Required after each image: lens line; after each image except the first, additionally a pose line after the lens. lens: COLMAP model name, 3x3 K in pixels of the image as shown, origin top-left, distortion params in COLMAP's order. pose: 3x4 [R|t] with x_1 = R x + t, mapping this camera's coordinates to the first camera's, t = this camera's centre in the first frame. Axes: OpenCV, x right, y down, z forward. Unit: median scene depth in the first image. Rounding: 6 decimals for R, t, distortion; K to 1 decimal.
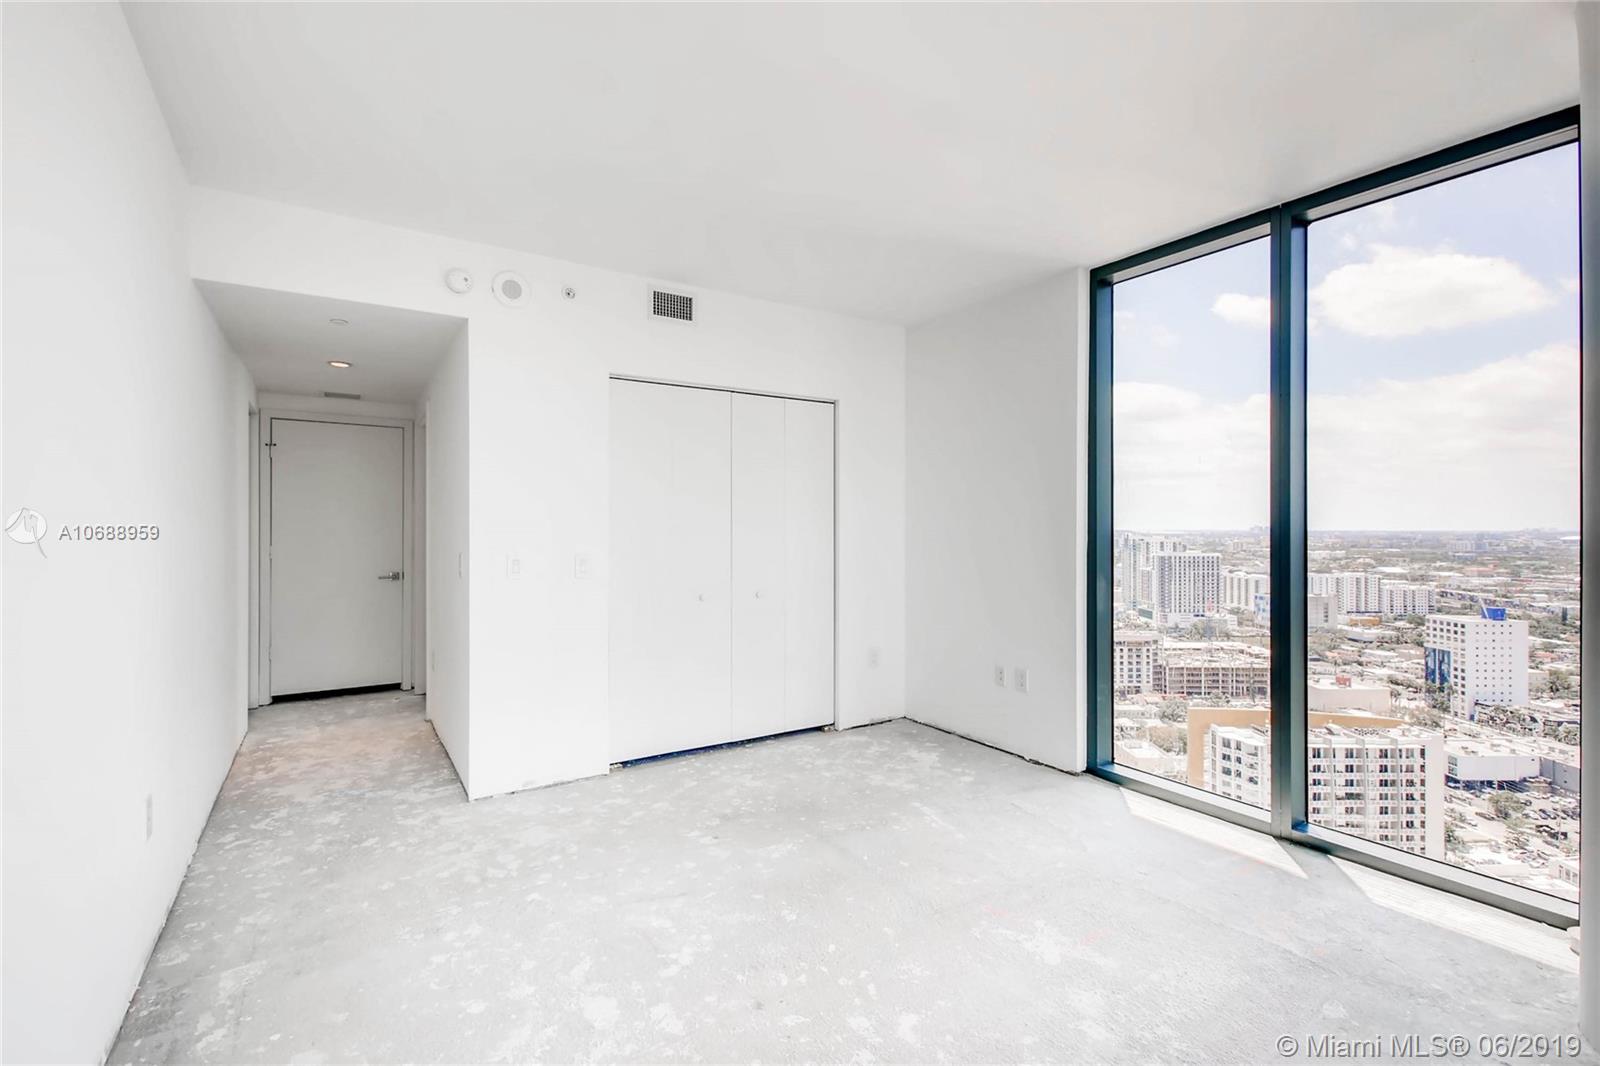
lens RADIAL K [[742.4, 0, 806.9], [0, 742.4, 527.5], [0, 0, 1]] dist [-0.001985, -0.001086]
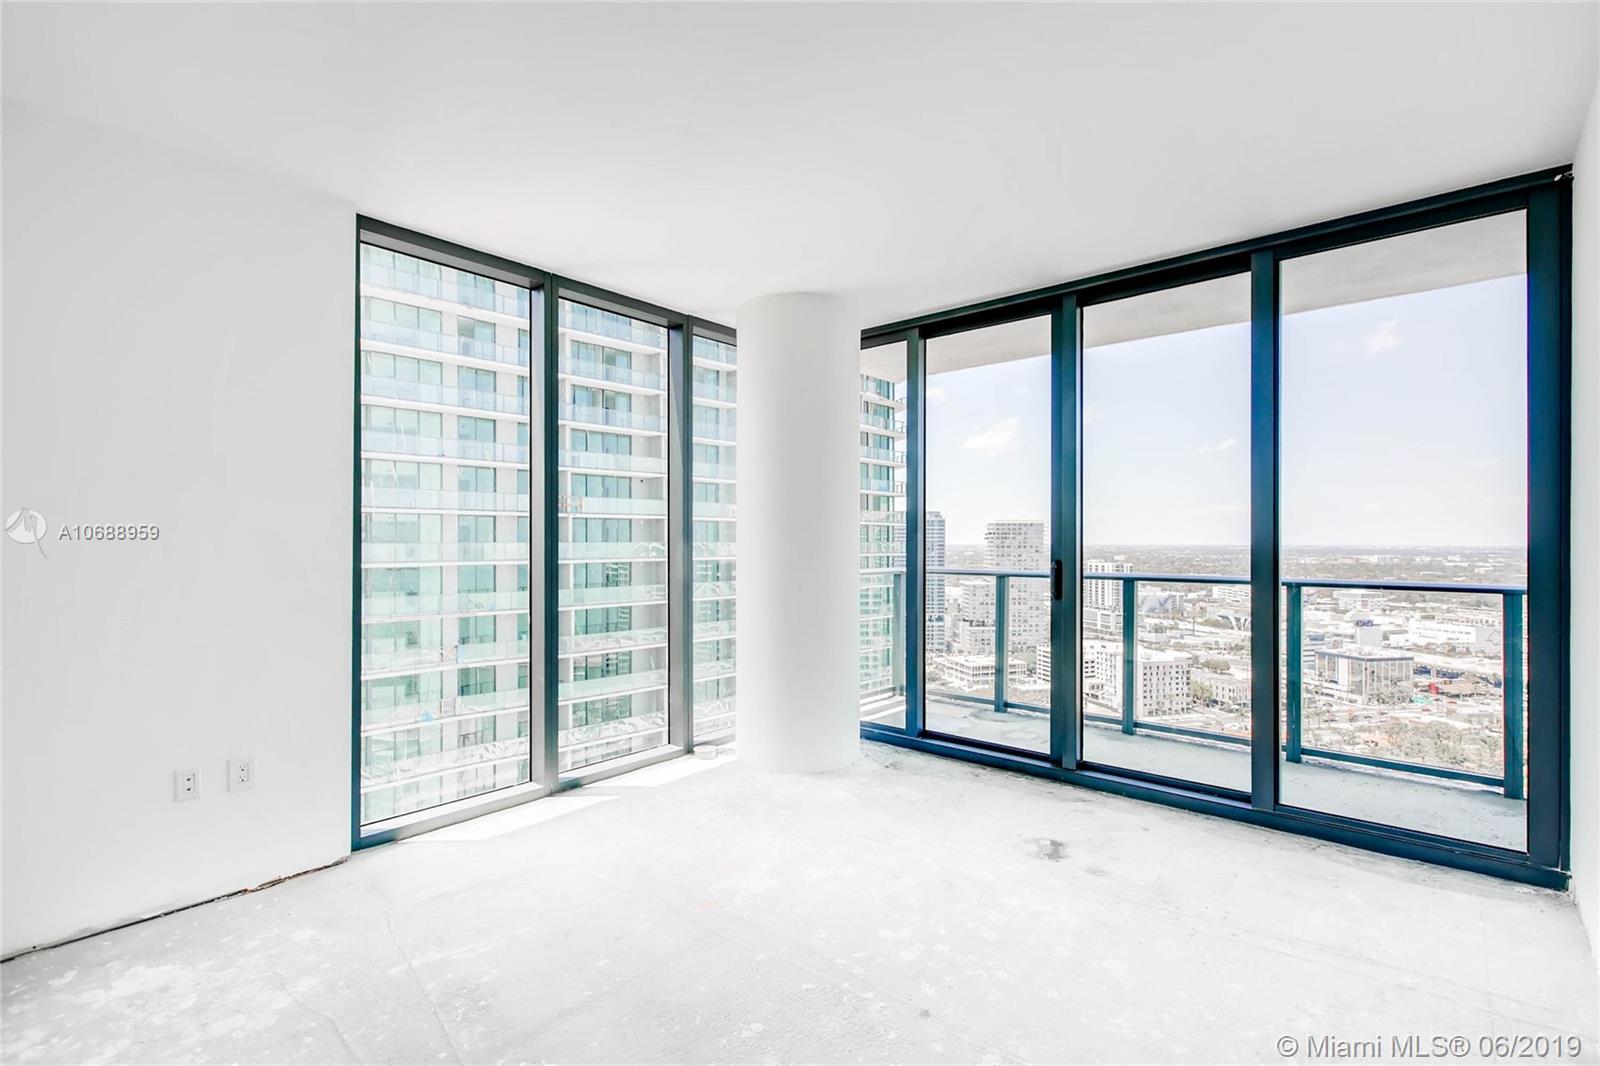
lens RADIAL K [[742.4, 0, 813.5], [0, 742.4, 537.3], [0, 0, 1]] dist [-0.001985, -0.001086]
pose [[-0.301525, -0.001684, 0.953457, -0.537045], [0.003663, 0.999989, 0.002924, -0.003432], [-0.953451, 0.004375, -0.301516, 0.791034]]
